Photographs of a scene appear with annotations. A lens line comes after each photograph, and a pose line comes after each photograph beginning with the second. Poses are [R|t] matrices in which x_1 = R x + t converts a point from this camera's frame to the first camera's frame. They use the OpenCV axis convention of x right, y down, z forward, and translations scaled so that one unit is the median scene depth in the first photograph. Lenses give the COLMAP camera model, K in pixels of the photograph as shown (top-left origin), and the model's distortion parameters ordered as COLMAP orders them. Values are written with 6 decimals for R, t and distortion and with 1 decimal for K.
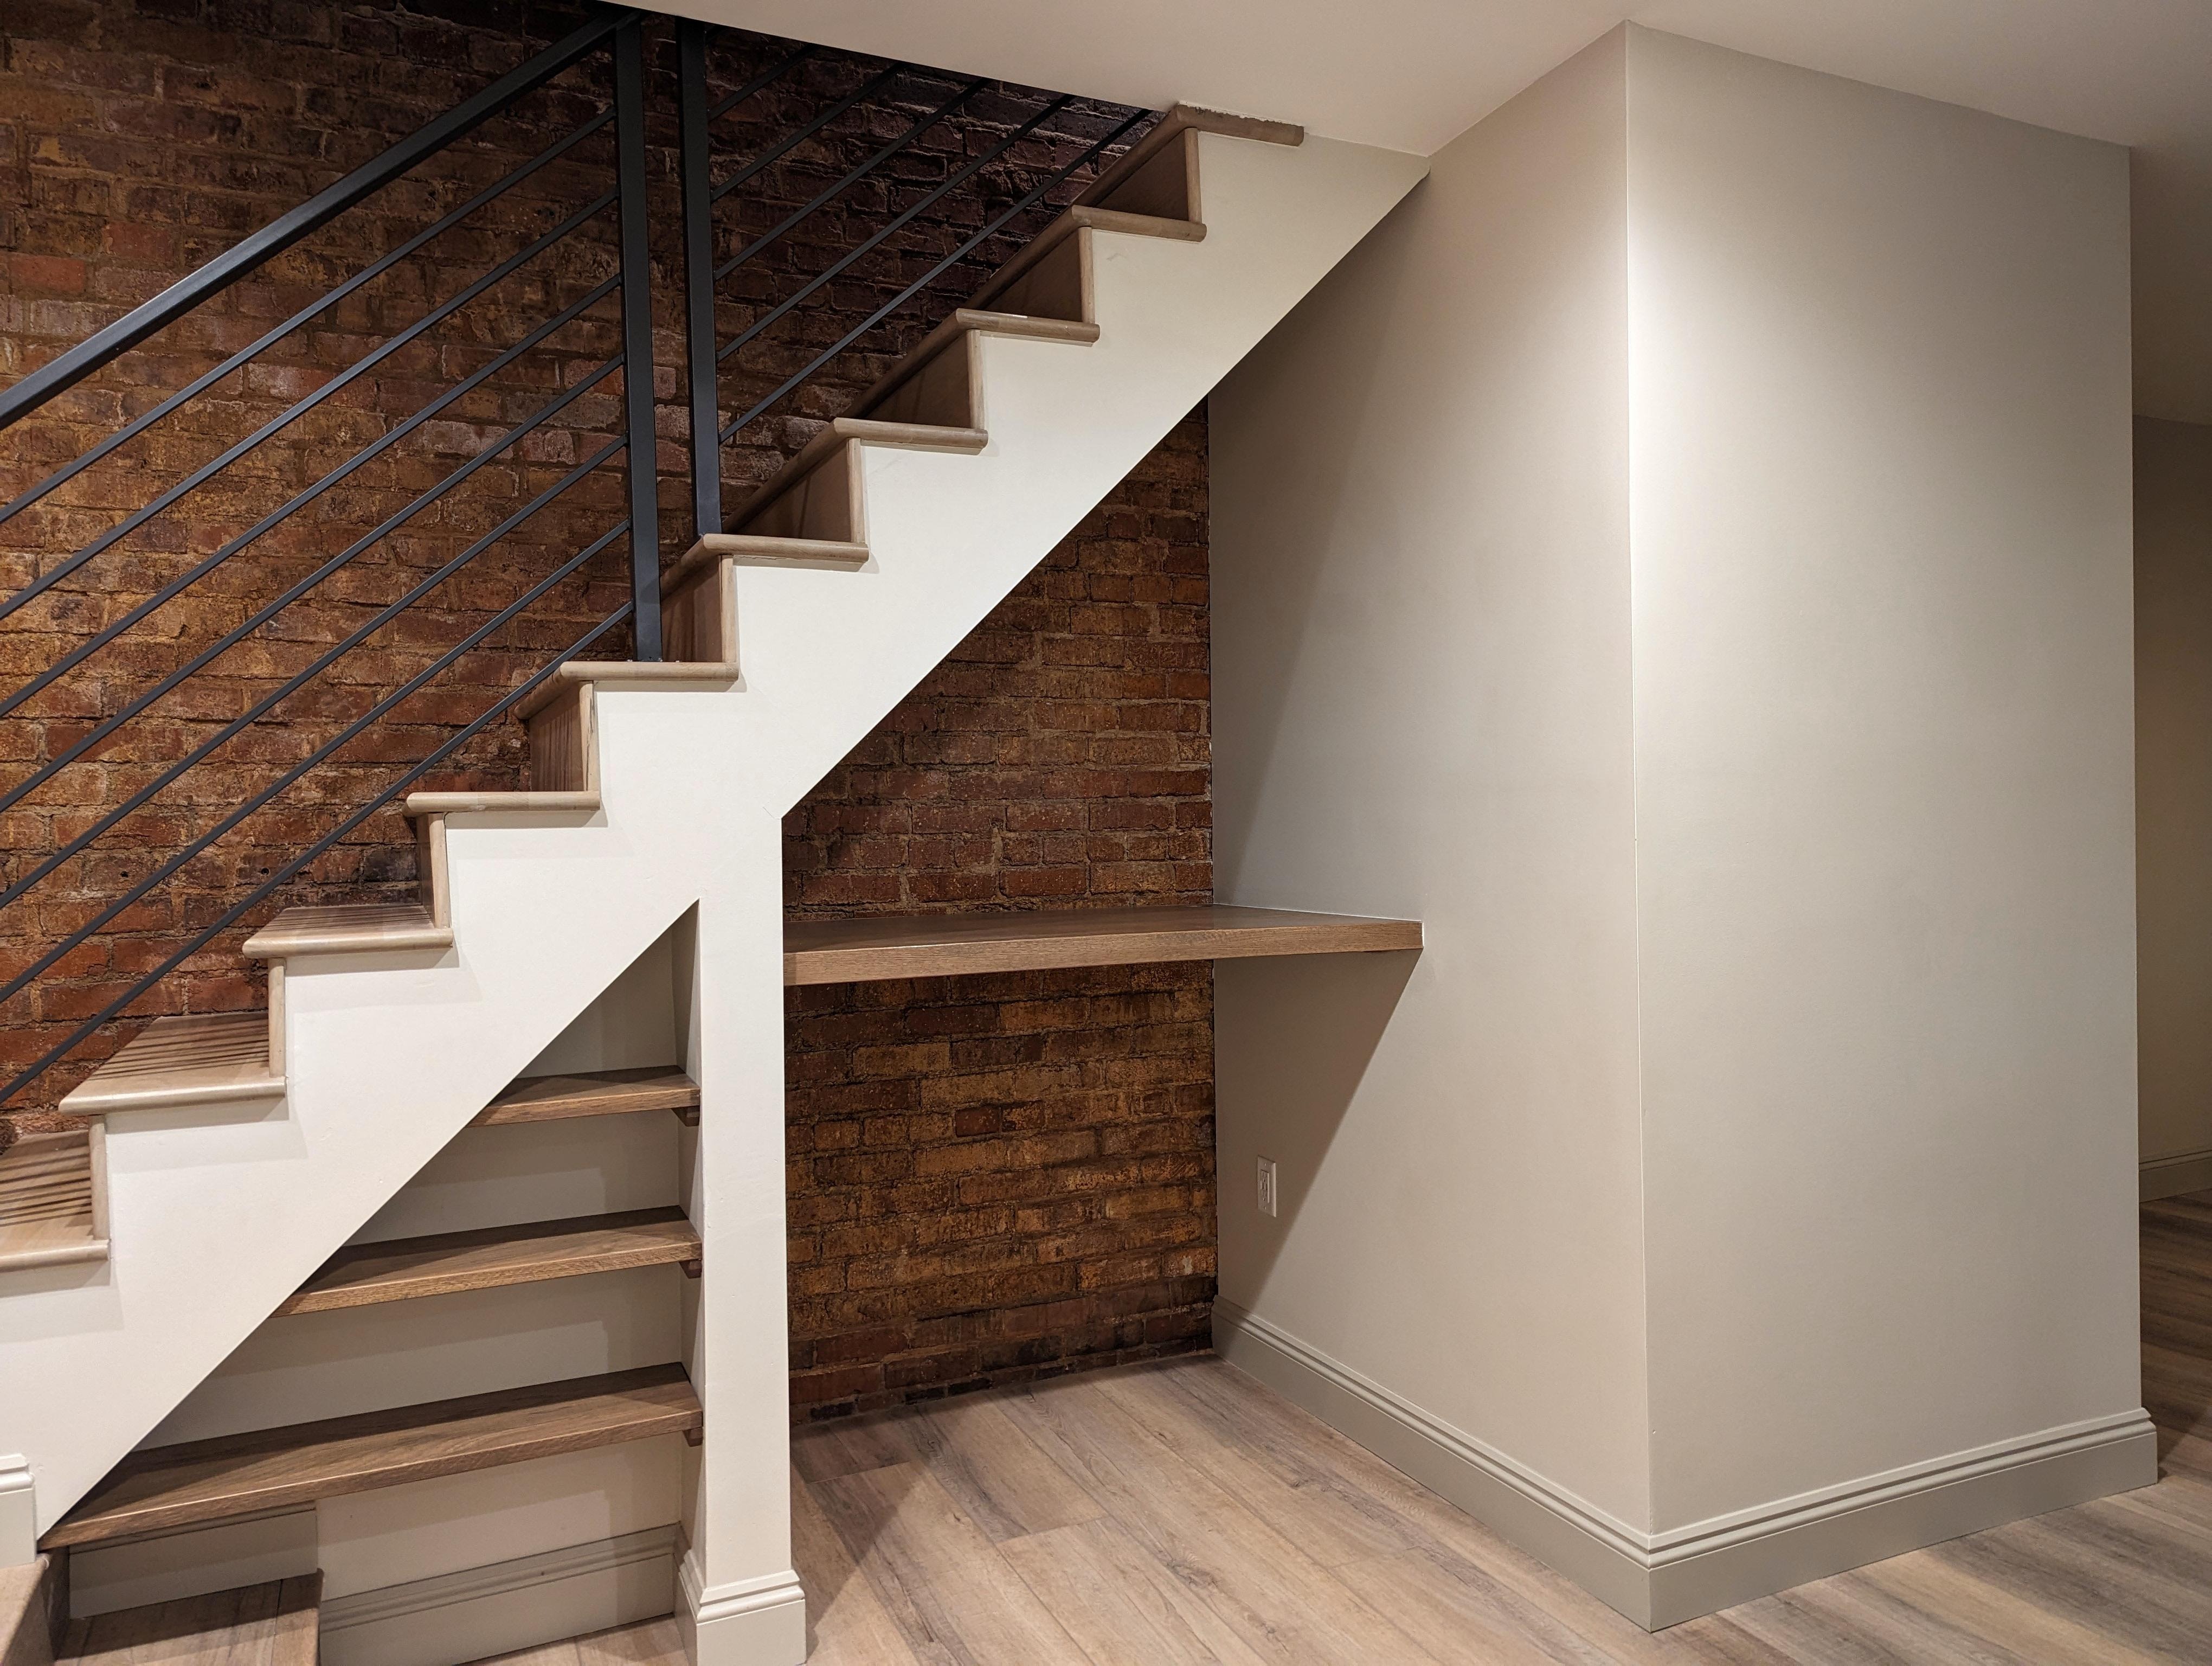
lens RADIAL K [[1553.6, 0, 1108.9], [0, 1553.6, 835.9], [0, 0, 1]] dist [0.068088, -0.064524]
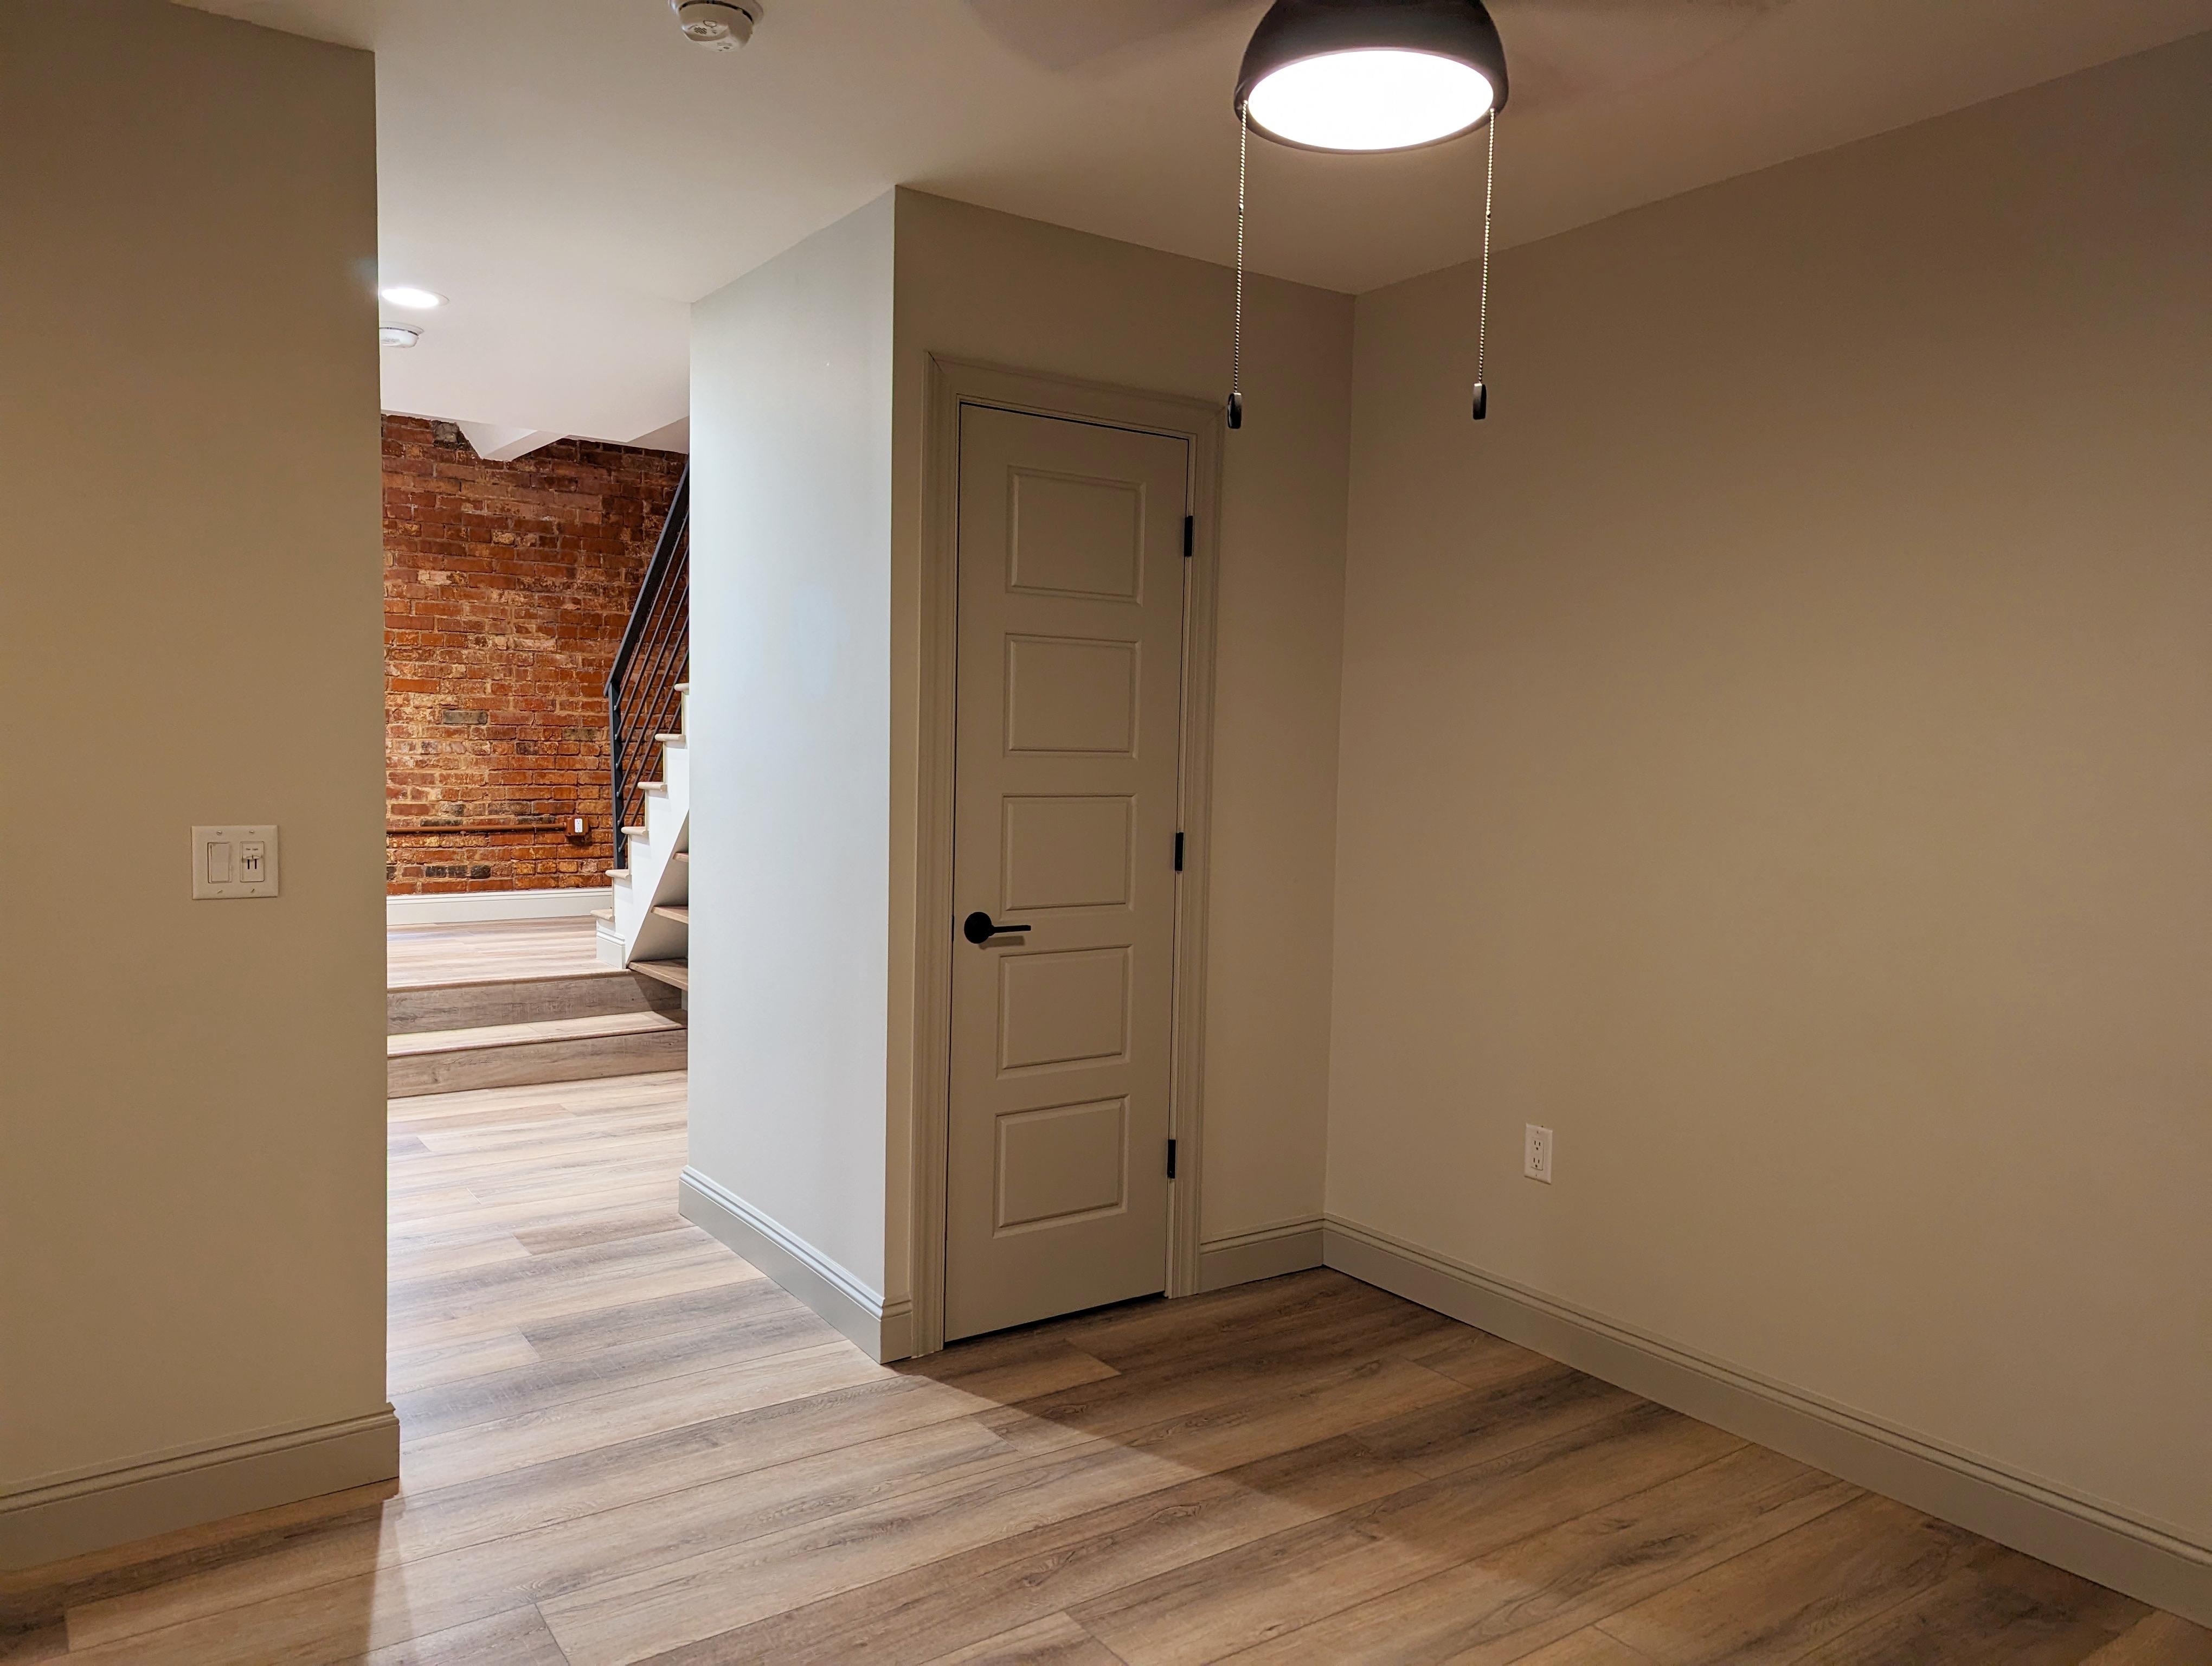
lens RADIAL K [[1553.6, 0, 1114.0], [0, 1553.6, 842.5], [0, 0, 1]] dist [0.068088, -0.064524]
pose [[0.182445, 0.094302, -0.978683, 1.846480], [-0.035219, 0.995378, 0.089345, -0.086048], [0.982585, 0.018168, 0.184923, 0.980558]]
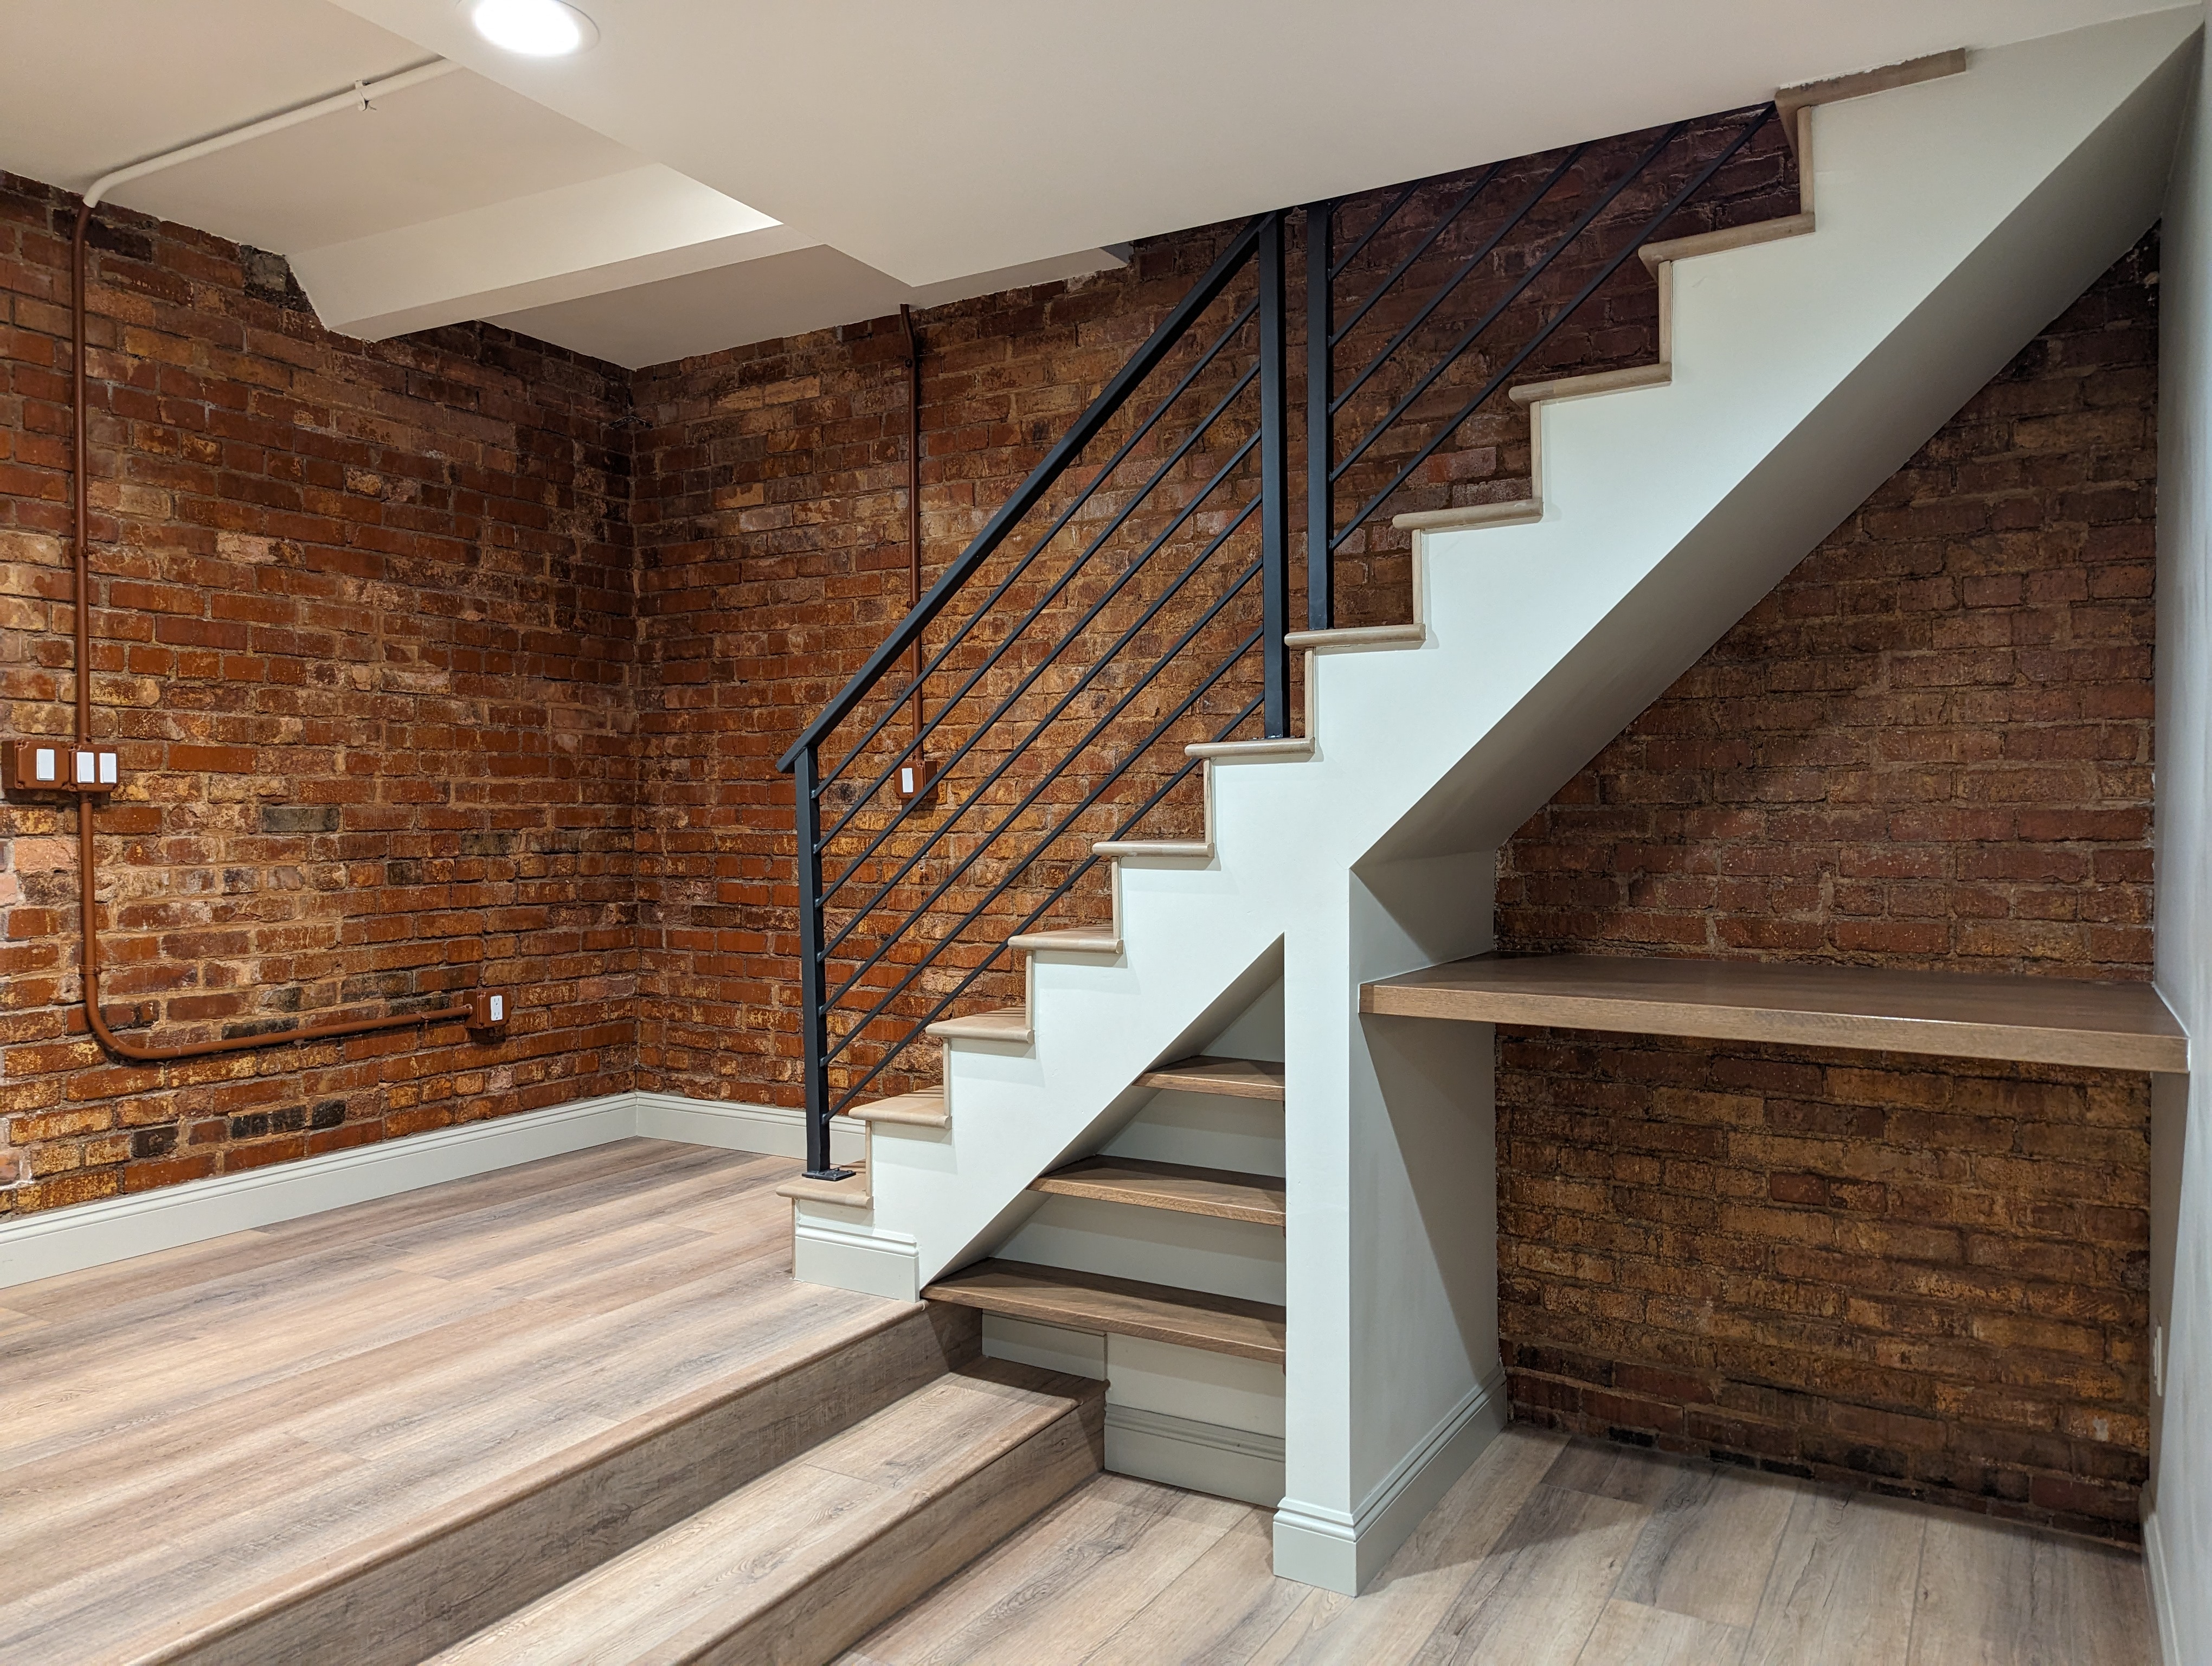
lens RADIAL K [[1553.6, 0, 1108.0], [0, 1553.6, 832.8], [0, 0, 1]] dist [0.068088, -0.064524]
pose [[0.574204, 0.029521, -0.818180, 0.537620], [-0.016637, 0.999564, 0.024390, -0.053645], [0.818543, -0.000393, 0.574444, 0.157795]]
